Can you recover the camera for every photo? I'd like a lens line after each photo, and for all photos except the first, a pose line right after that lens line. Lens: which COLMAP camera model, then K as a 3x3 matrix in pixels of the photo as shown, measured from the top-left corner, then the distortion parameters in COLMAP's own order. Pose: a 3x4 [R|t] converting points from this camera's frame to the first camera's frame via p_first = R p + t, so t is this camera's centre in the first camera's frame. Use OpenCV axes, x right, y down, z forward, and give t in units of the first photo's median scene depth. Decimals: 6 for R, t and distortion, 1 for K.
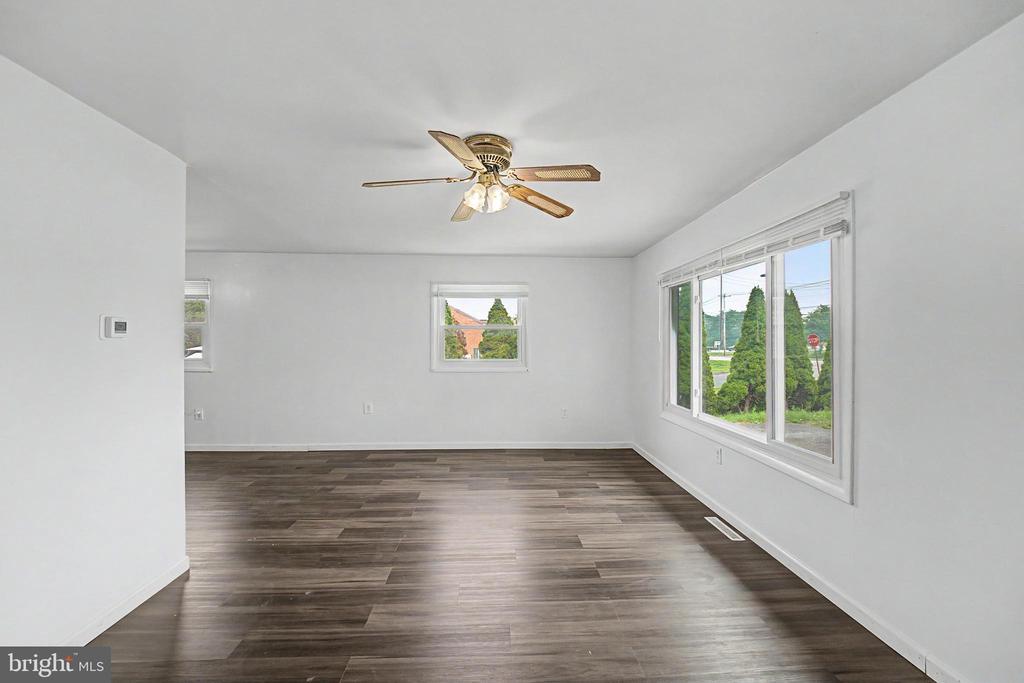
lens RADIAL K [[420.3, 0, 512.0], [0, 420.3, 341.5], [0, 0, 1]] dist [0.000895, -0.007993]
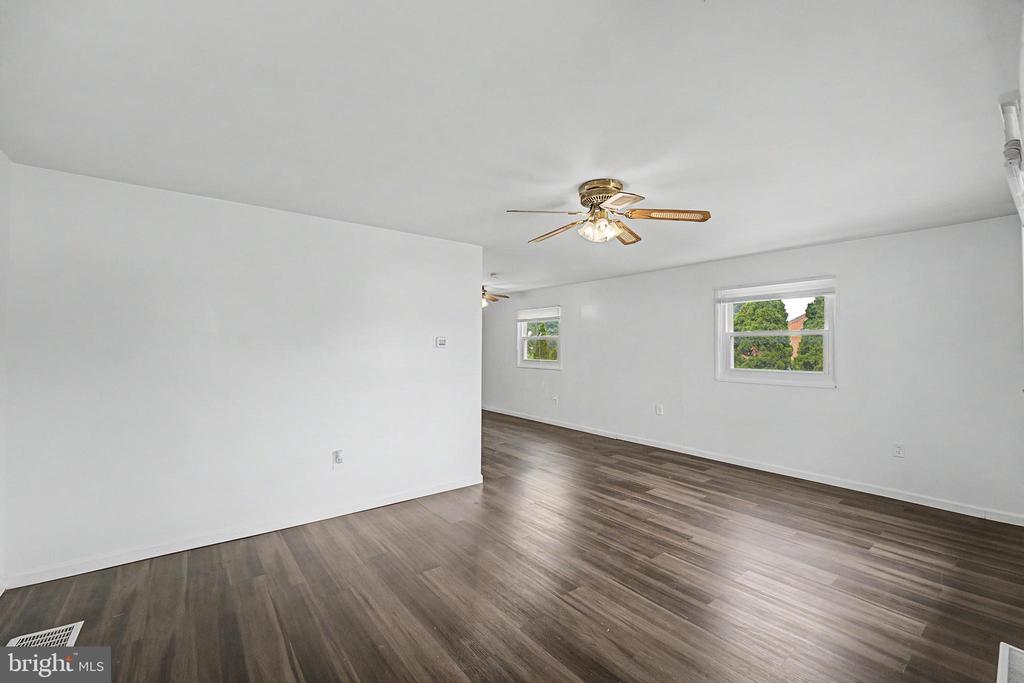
lens RADIAL K [[420.3, 0, 512.0], [0, 420.3, 341.5], [0, 0, 1]] dist [0.000895, -0.007993]
pose [[0.576254, -0.012153, -0.817180, 0.444208], [-0.001385, 0.999873, -0.015847, -0.003242], [0.817269, 0.010264, 0.576165, 0.065106]]
